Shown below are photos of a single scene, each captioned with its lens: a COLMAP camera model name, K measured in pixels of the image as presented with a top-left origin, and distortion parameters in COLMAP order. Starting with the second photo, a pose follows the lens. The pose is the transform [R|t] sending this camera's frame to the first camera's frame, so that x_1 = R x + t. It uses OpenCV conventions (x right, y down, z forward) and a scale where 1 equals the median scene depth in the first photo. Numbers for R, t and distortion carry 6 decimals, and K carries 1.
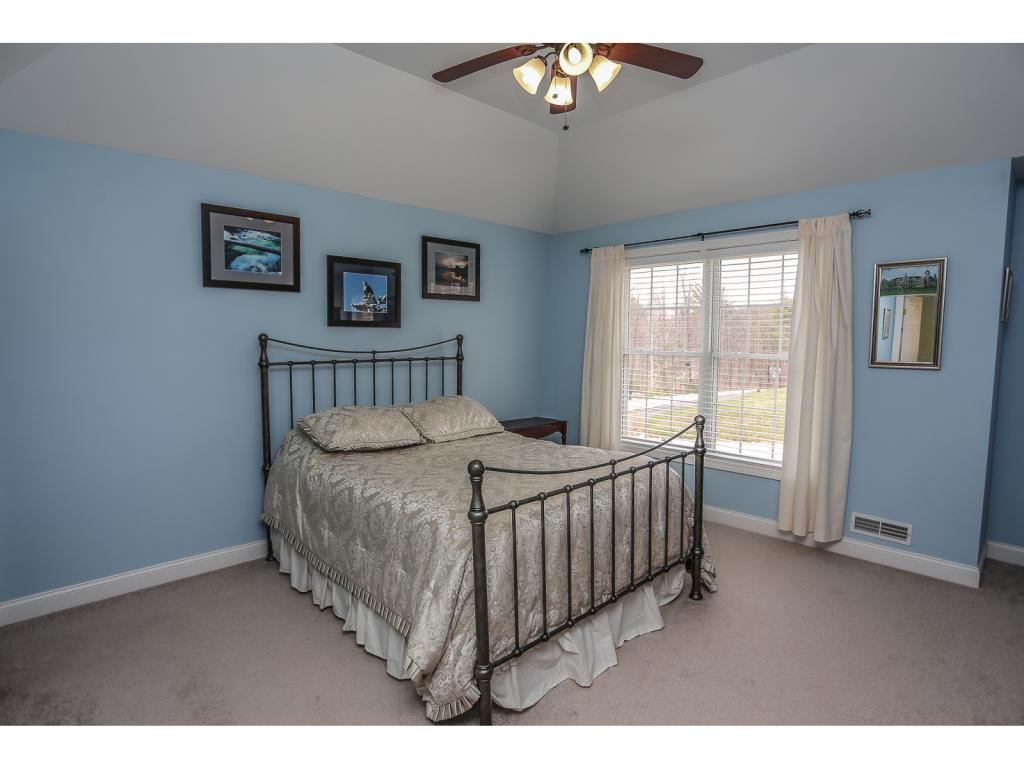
lens RADIAL K [[550.8, 0, 512.0], [0, 550.8, 384.0], [0, 0, 1]] dist [-0.100292, 0.041742]
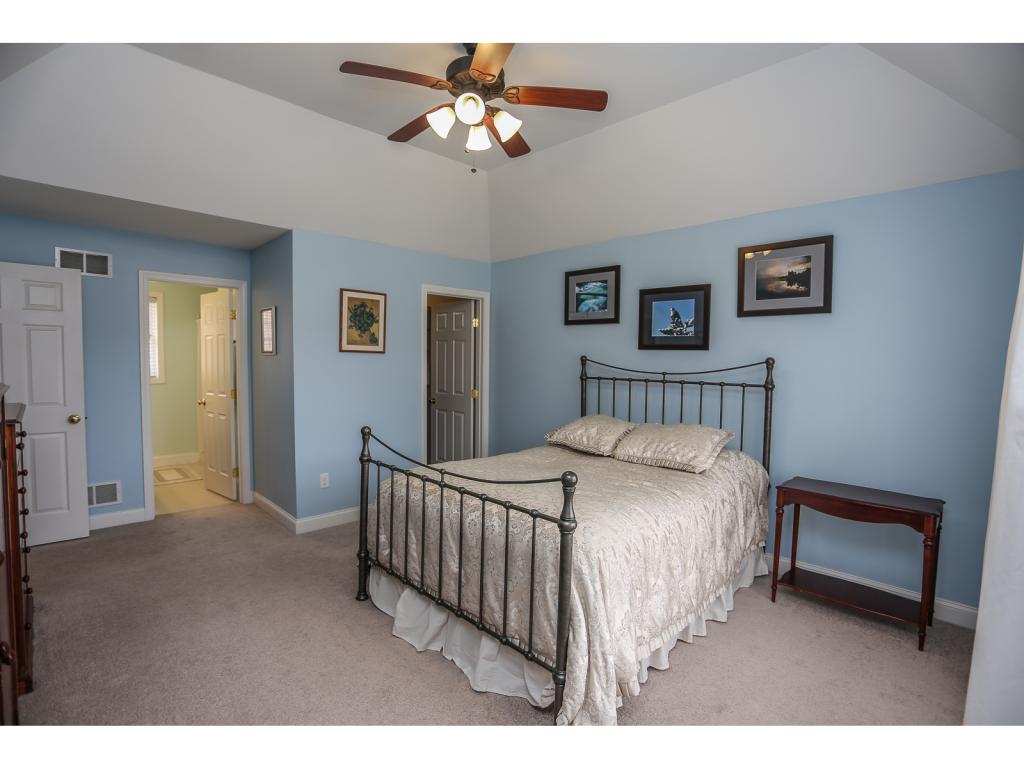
lens RADIAL K [[497.5, 0, 499.1], [0, 497.5, 383.9], [0, 0, 1]] dist [-0.064065, 0.027790]
pose [[-0.014185, 0.048936, -0.998701, 0.720483], [-0.097177, 0.994006, 0.050086, -0.054982], [0.995166, 0.097762, -0.009344, 0.692213]]
